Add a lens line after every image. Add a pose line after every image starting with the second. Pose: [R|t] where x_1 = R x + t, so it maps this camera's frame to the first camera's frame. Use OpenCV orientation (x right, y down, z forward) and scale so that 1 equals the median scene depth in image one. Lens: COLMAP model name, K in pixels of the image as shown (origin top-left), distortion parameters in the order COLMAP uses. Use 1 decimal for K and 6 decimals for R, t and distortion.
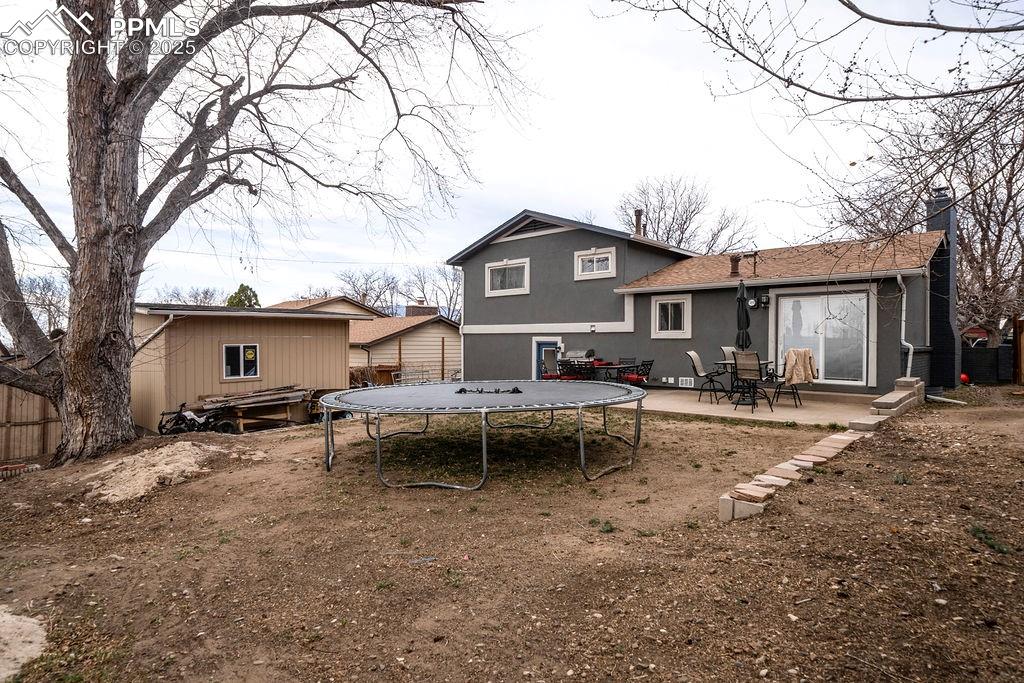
lens RADIAL K [[572.9, 0, 521.5], [0, 572.9, 347.5], [0, 0, 1]] dist [-0.002288, 0.000125]
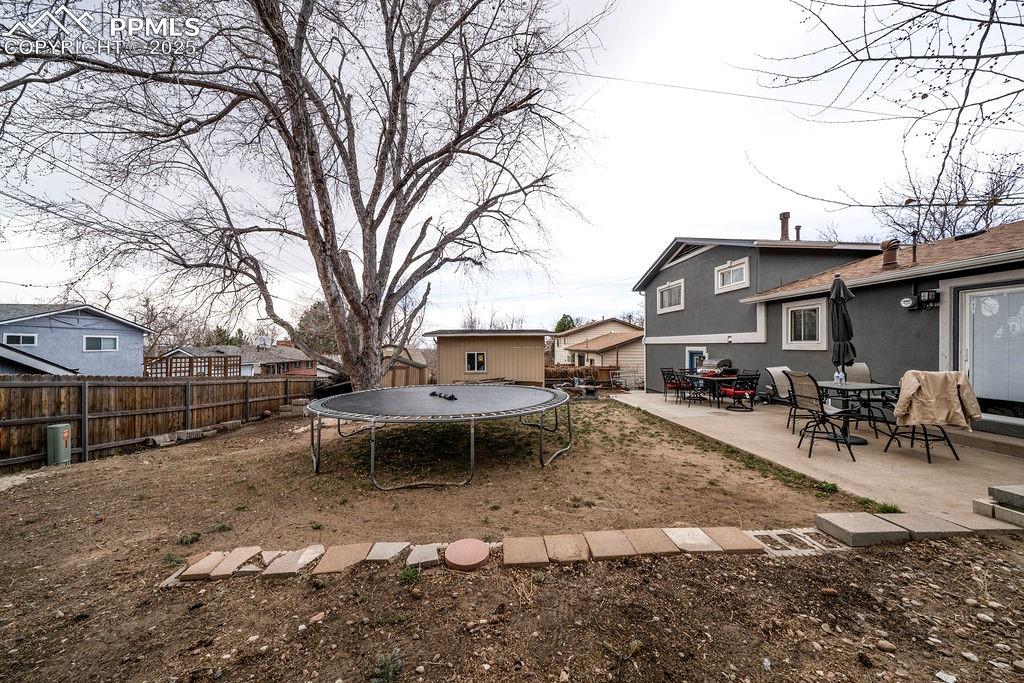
lens RADIAL K [[358.0, 0, 503.7], [0, 358.0, 344.1], [0, 0, 1]] dist [-0.019805, 0.002189]
pose [[0.706153, -0.006639, -0.708028, 0.296595], [-0.004139, 0.999900, -0.013504, -0.014319], [0.708047, 0.012466, 0.706055, 0.266555]]
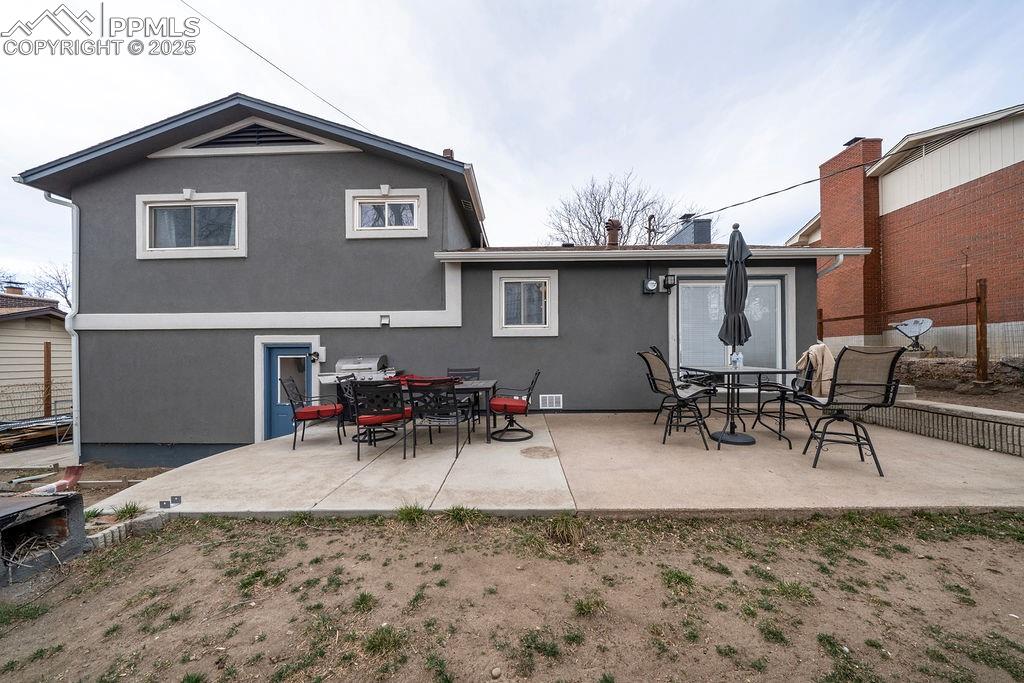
lens RADIAL K [[358.0, 0, 544.8], [0, 358.0, 353.0], [0, 0, 1]] dist [-0.019805, 0.002189]
pose [[0.751695, -0.010176, 0.659433, 0.005383], [0.017243, 0.999842, -0.004226, 0.004864], [-0.659286, 0.014547, 0.751752, 0.627021]]
